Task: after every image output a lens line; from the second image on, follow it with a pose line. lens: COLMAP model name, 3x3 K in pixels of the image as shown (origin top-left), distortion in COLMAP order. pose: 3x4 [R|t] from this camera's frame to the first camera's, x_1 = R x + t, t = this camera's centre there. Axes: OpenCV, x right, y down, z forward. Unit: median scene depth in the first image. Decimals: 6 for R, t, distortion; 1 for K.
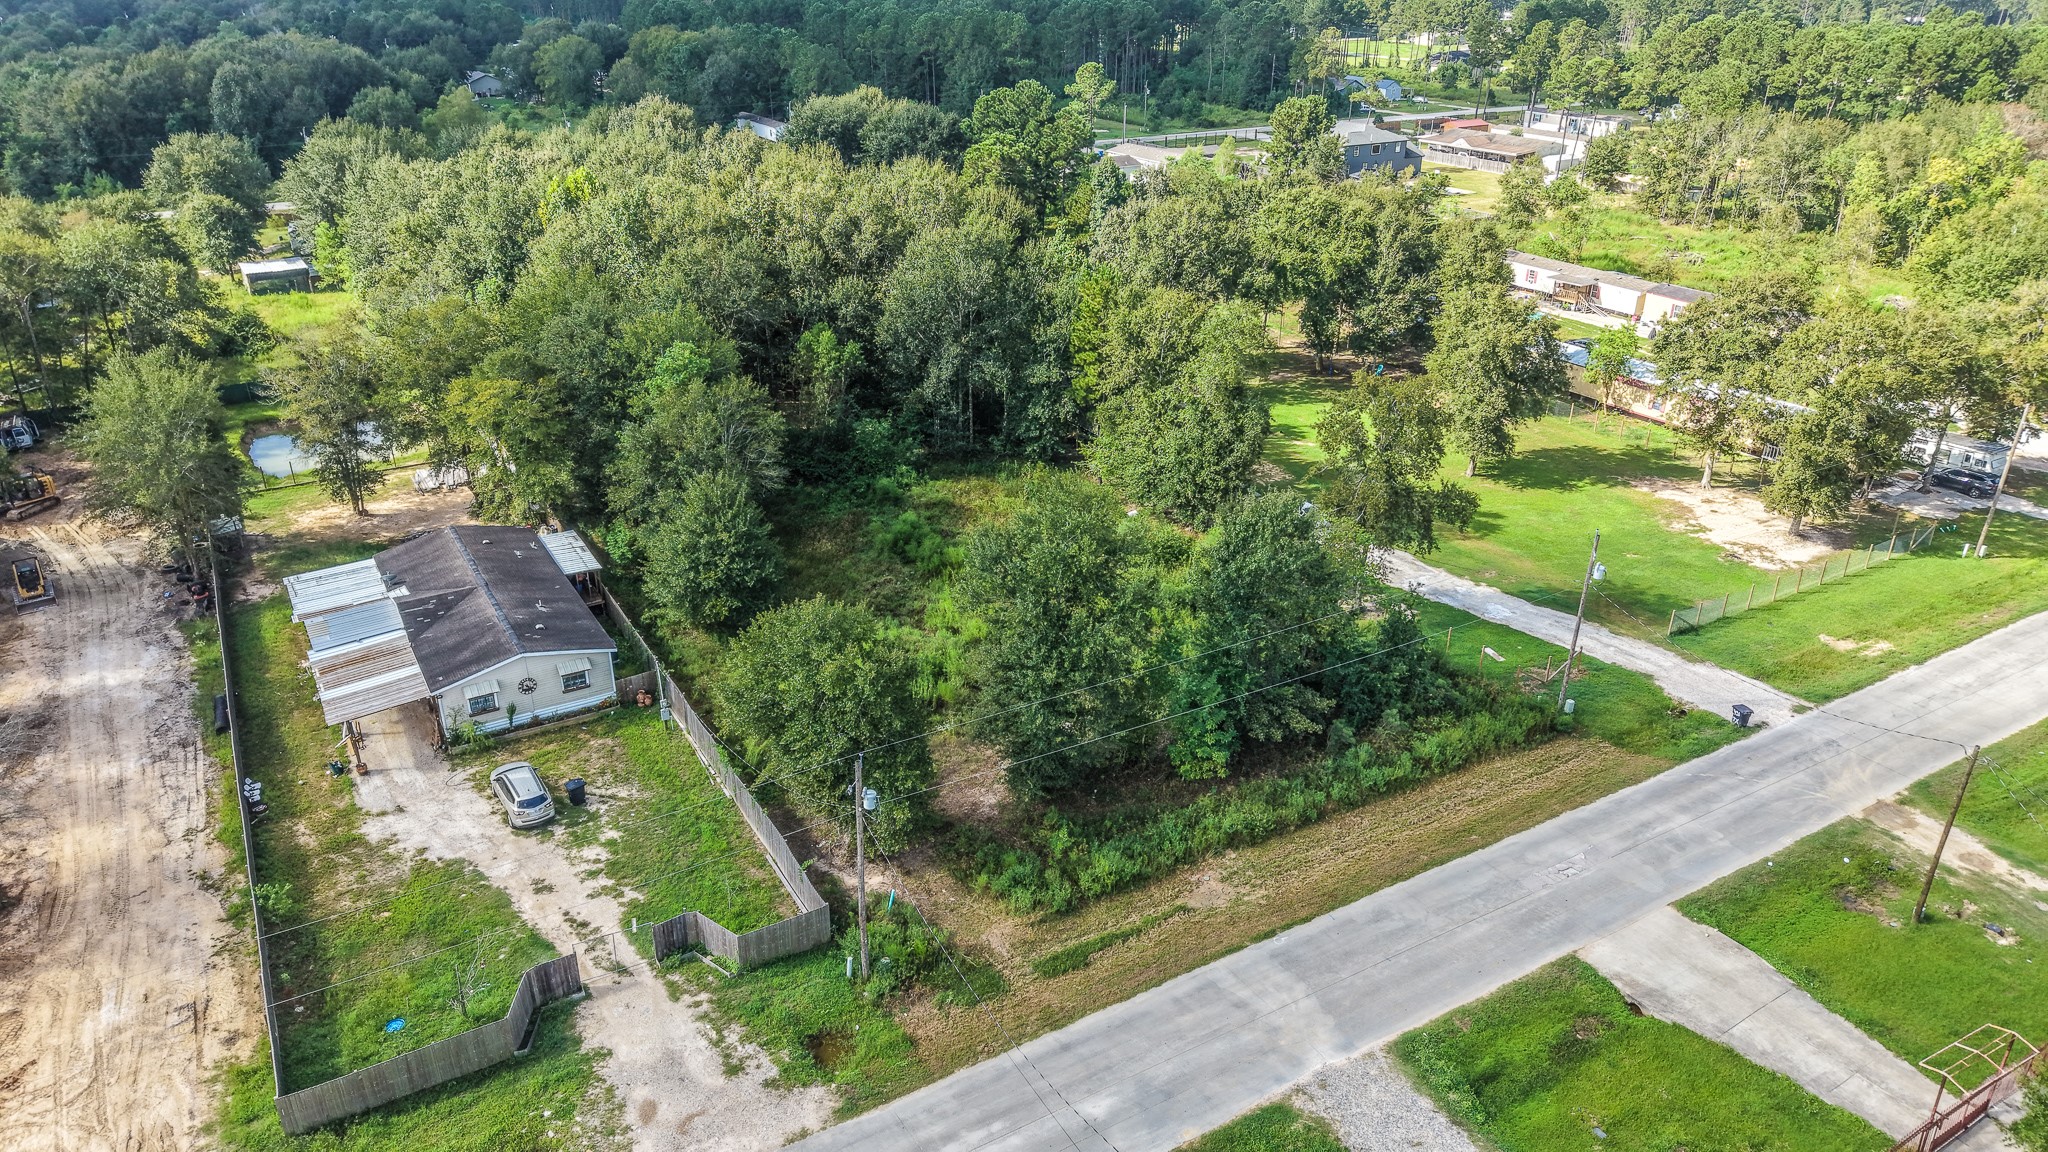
lens RADIAL K [[1372.0, 0, 1024.0], [0, 1372.0, 576.0], [0, 0, 1]] dist [0.009627, -0.003648]
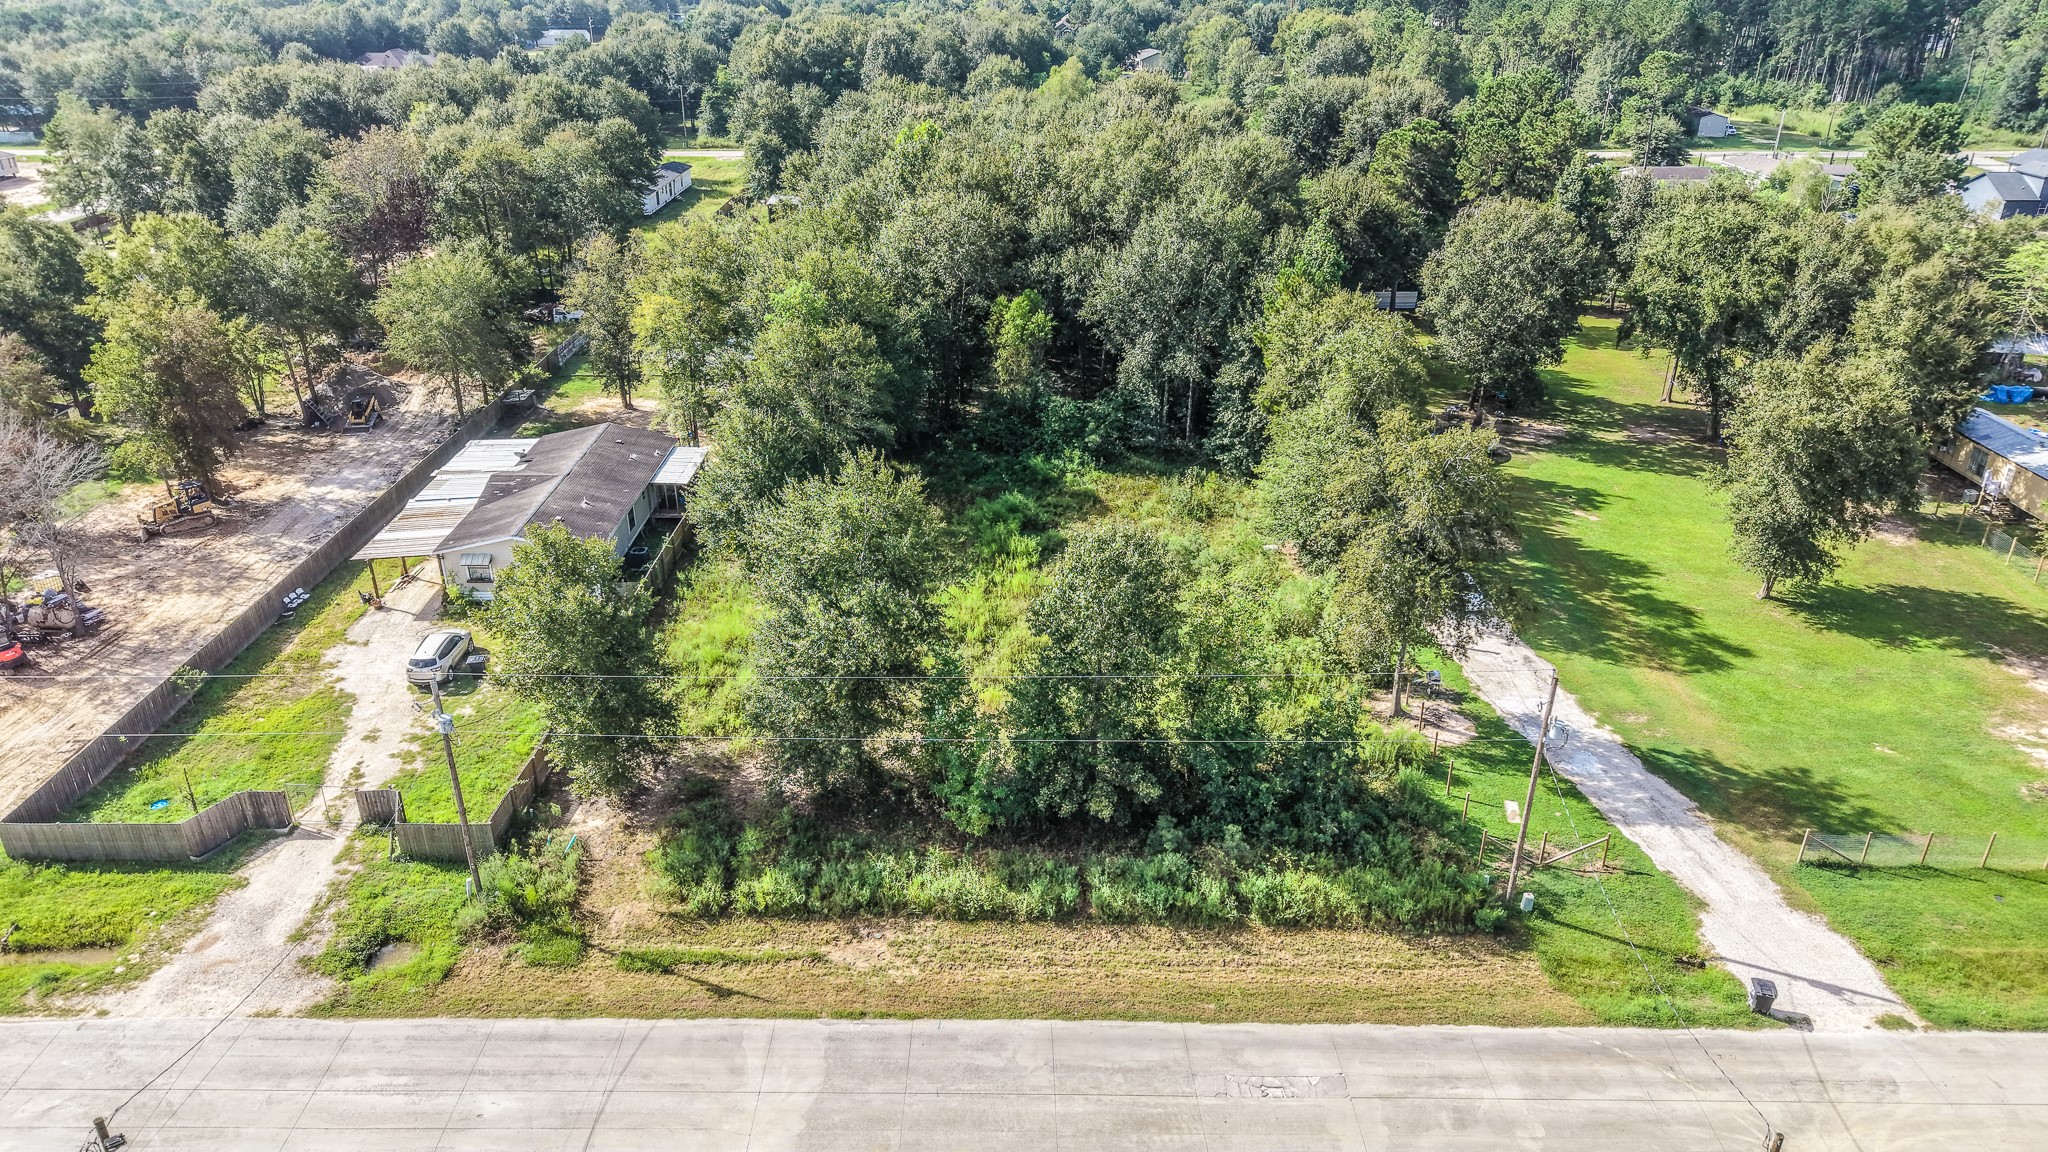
lens RADIAL K [[1372.0, 0, 1024.0], [0, 1372.0, 576.0], [0, 0, 1]] dist [0.009627, -0.003648]
pose [[0.857514, 0.216161, -0.466845, 0.594309], [-0.214685, 0.975012, 0.057117, -0.074041], [0.467526, 0.051246, 0.882493, 0.277497]]
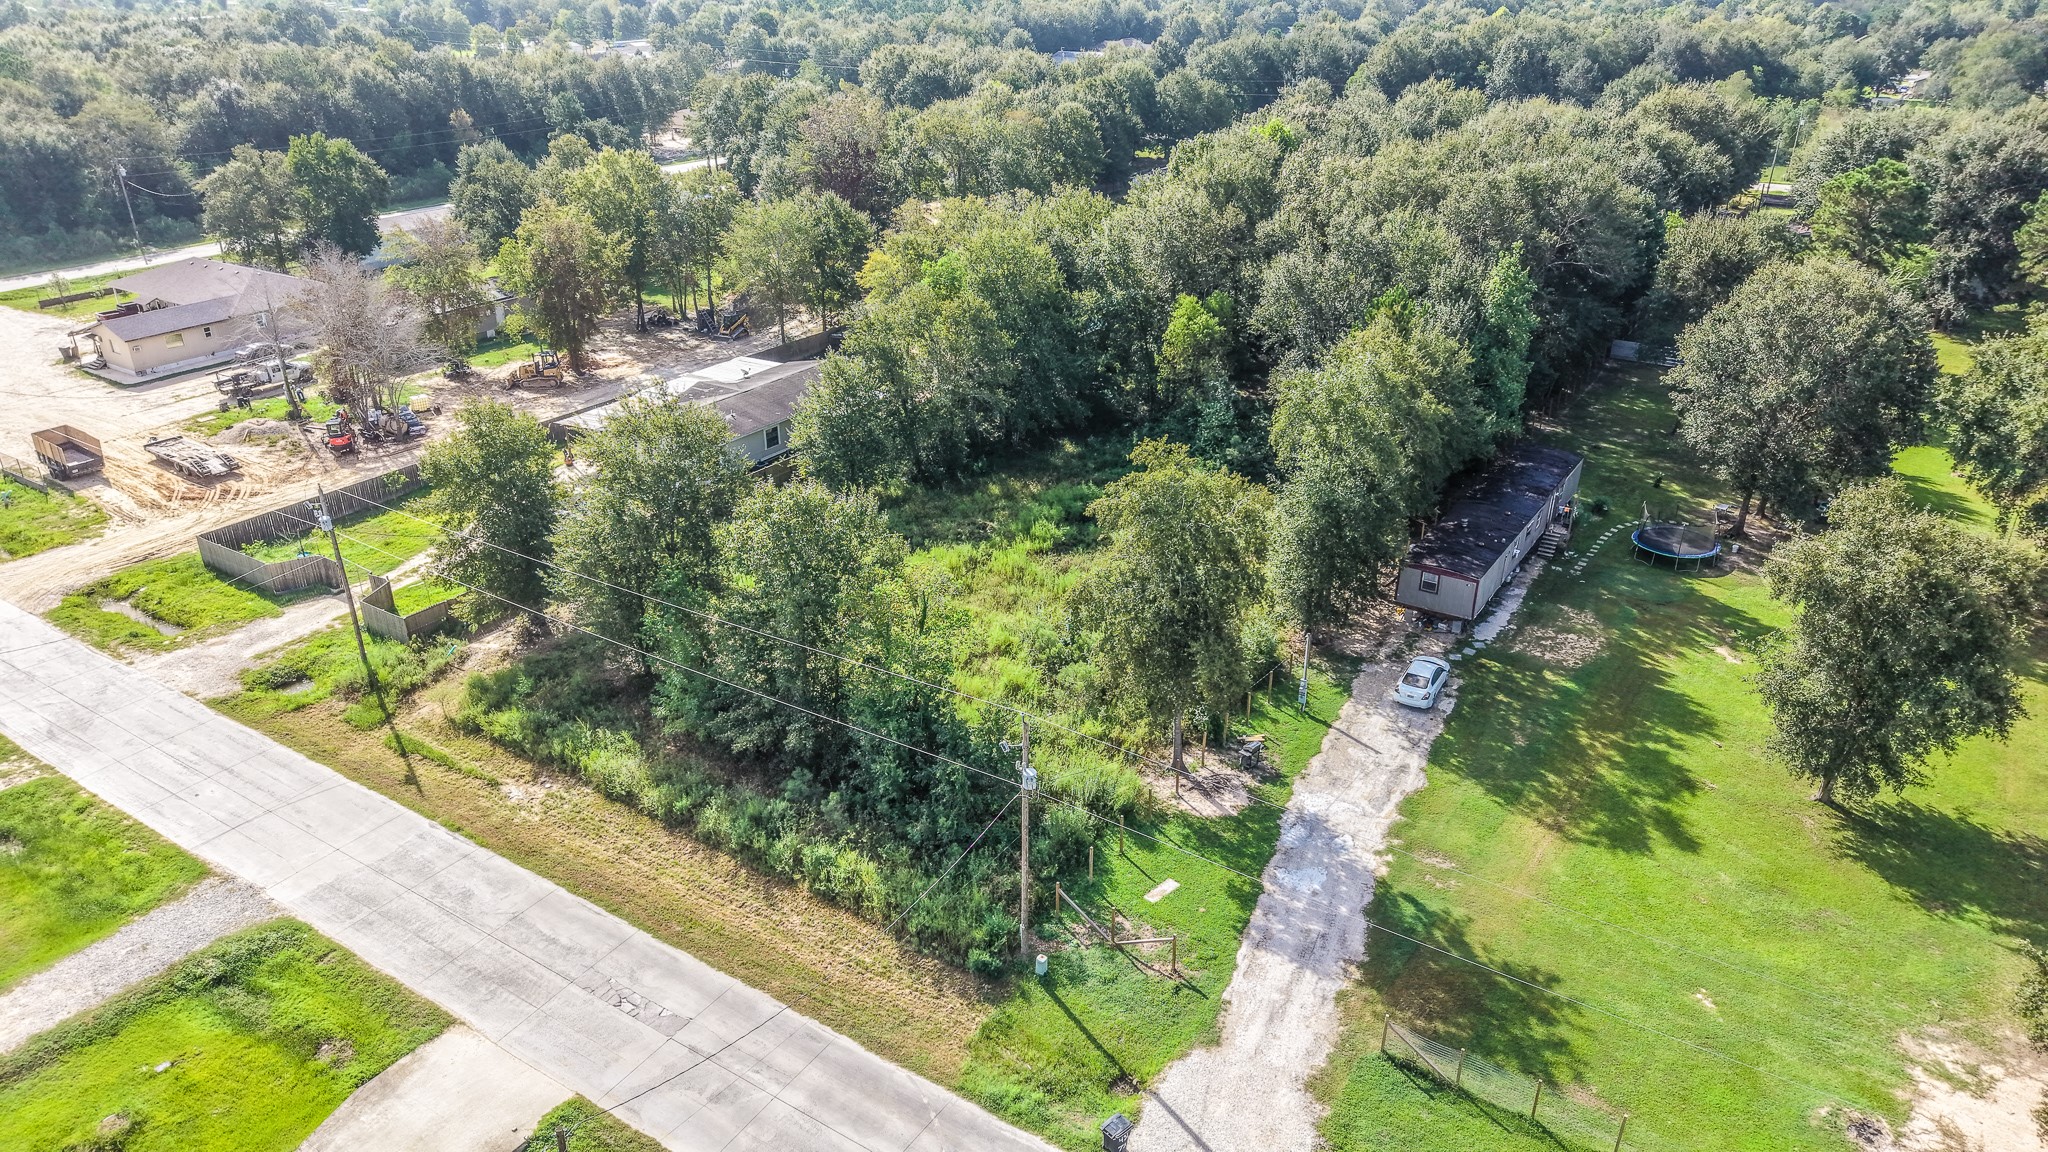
lens RADIAL K [[1372.0, 0, 1024.0], [0, 1372.0, 576.0], [0, 0, 1]] dist [0.009627, -0.003648]
pose [[0.443795, 0.378816, -0.812124, 1.101467], [-0.376797, 0.901135, 0.214430, -0.280271], [0.813062, 0.210843, 0.542656, 0.733931]]
